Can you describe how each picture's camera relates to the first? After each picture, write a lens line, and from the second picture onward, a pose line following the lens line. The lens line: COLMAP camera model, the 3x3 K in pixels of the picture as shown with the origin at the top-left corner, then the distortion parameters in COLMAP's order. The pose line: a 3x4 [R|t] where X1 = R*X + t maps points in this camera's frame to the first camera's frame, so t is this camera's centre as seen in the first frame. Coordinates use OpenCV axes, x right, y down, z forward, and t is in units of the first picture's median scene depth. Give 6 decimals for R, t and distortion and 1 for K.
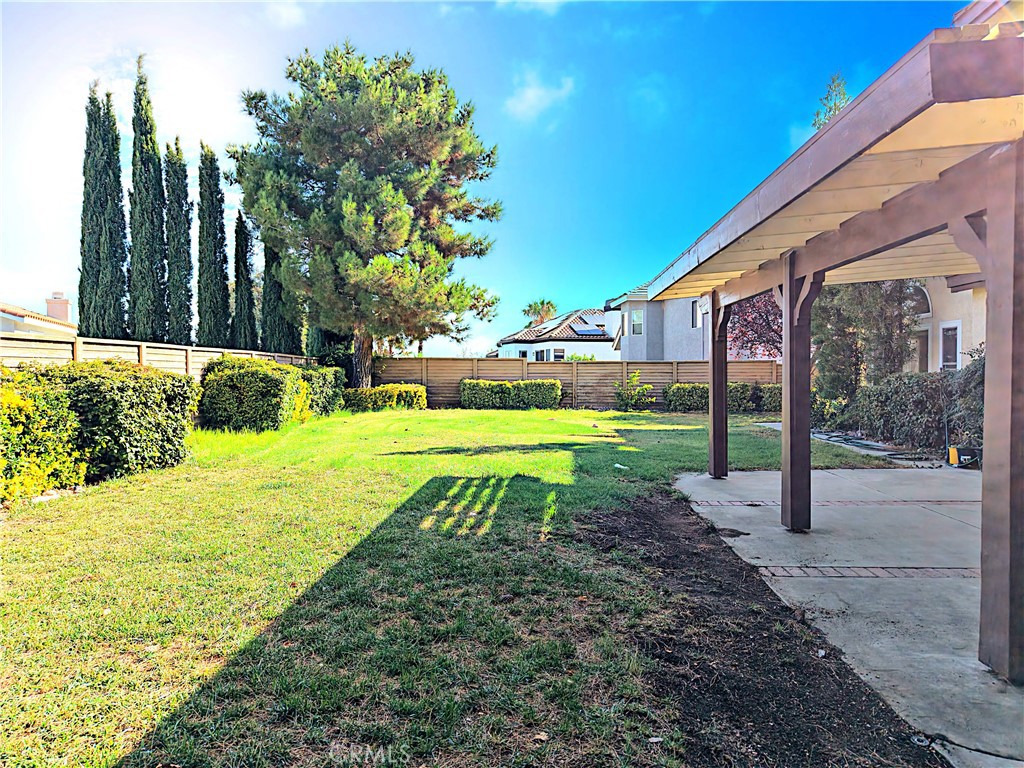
lens RADIAL K [[694.5, 0, 509.8], [0, 694.5, 380.8], [0, 0, 1]] dist [0.019769, -0.003011]
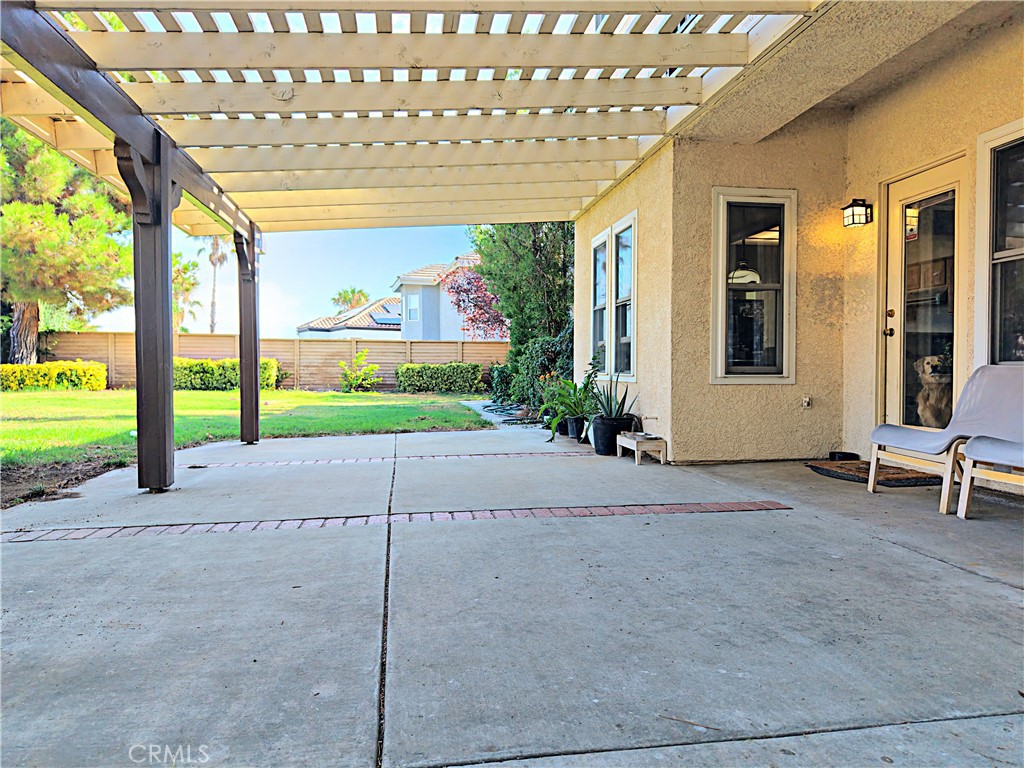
lens RADIAL K [[694.5, 0, 510.4], [0, 694.5, 383.6], [0, 0, 1]] dist [0.019769, -0.003011]
pose [[0.971495, -0.001660, 0.237055, 0.151411], [-0.001130, 0.999932, 0.011631, 0.019872], [-0.237058, -0.011567, 0.971427, 0.042422]]
